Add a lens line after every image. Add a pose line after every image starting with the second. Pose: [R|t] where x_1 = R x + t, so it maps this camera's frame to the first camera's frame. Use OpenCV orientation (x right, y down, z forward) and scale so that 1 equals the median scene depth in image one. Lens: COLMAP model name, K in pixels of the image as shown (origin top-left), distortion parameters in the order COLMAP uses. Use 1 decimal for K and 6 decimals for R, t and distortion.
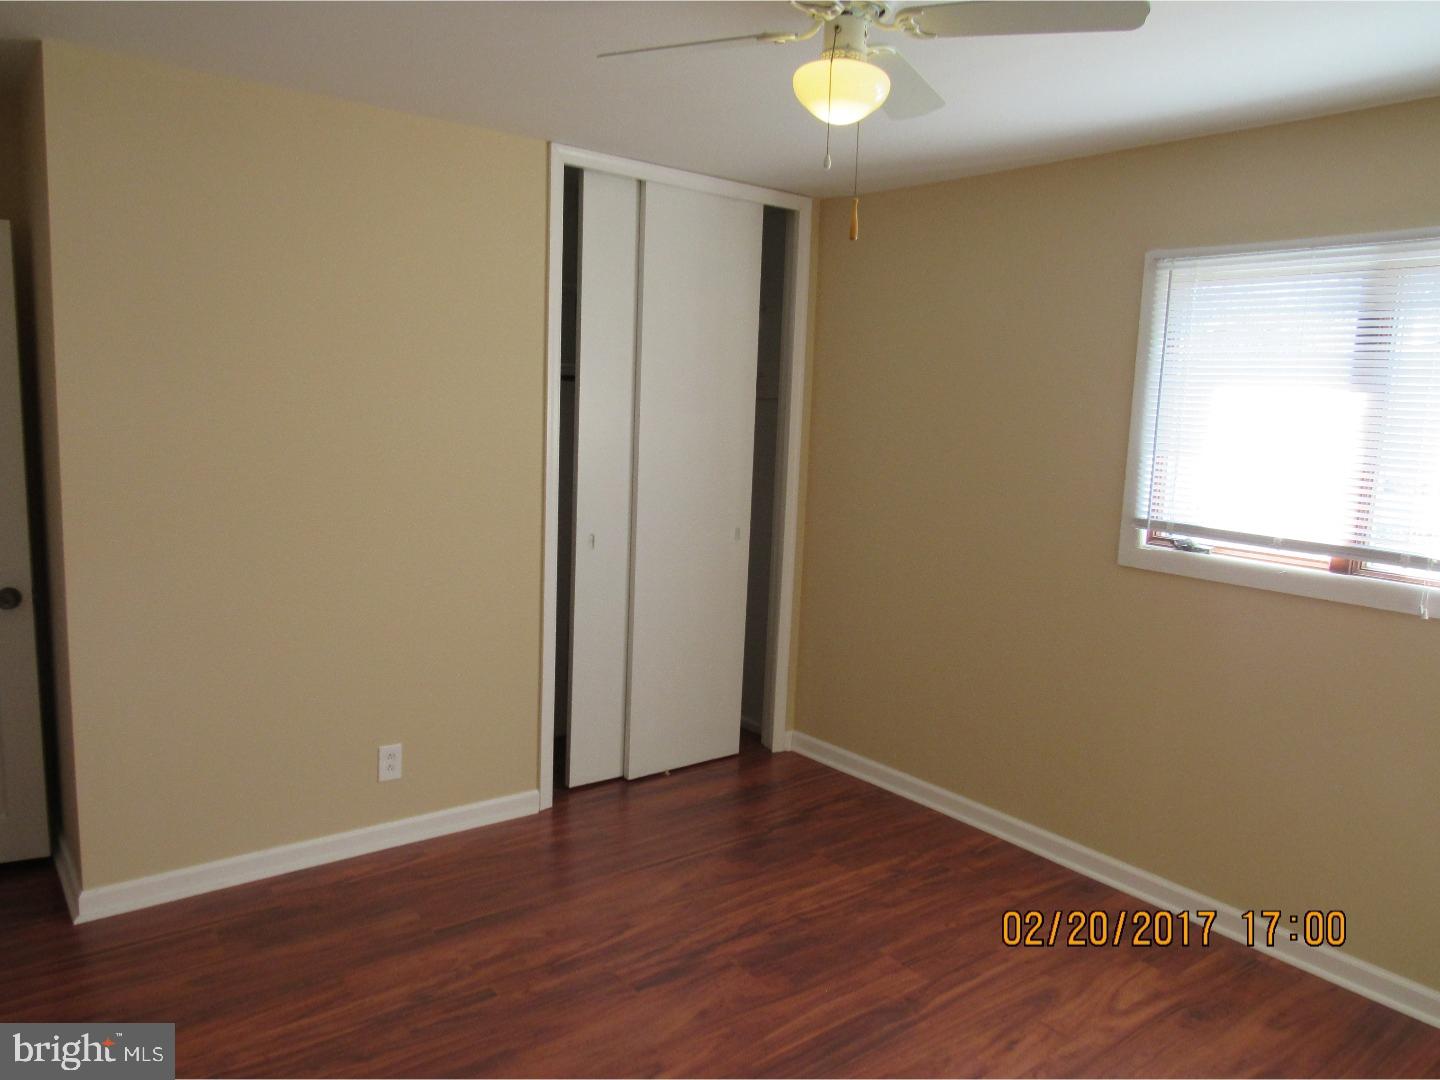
lens RADIAL K [[1032.7, 0, 720.2], [0, 1032.7, 546.3], [0, 0, 1]] dist [-0.032014, 0.016864]
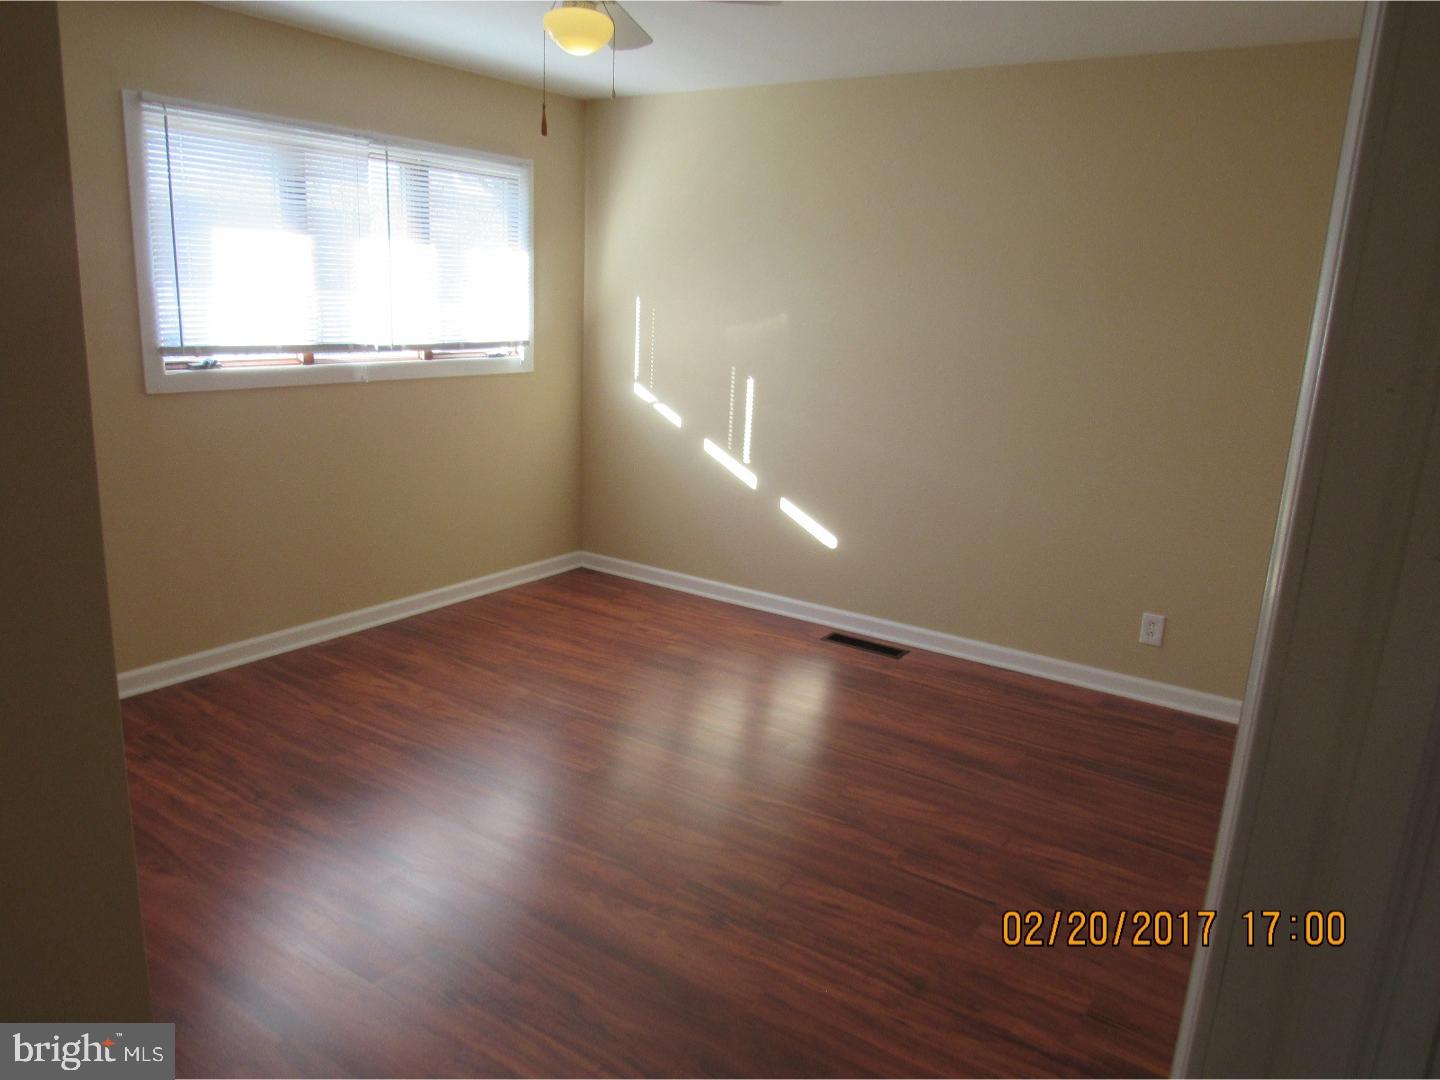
lens RADIAL K [[1032.7, 0, 722.8], [0, 1032.7, 535.1], [0, 0, 1]] dist [-0.032014, 0.016864]
pose [[-0.306050, -0.280349, 0.909801, -0.926407], [0.075487, 0.945503, 0.316744, -0.156160], [-0.949018, 0.165618, -0.268208, 0.858445]]
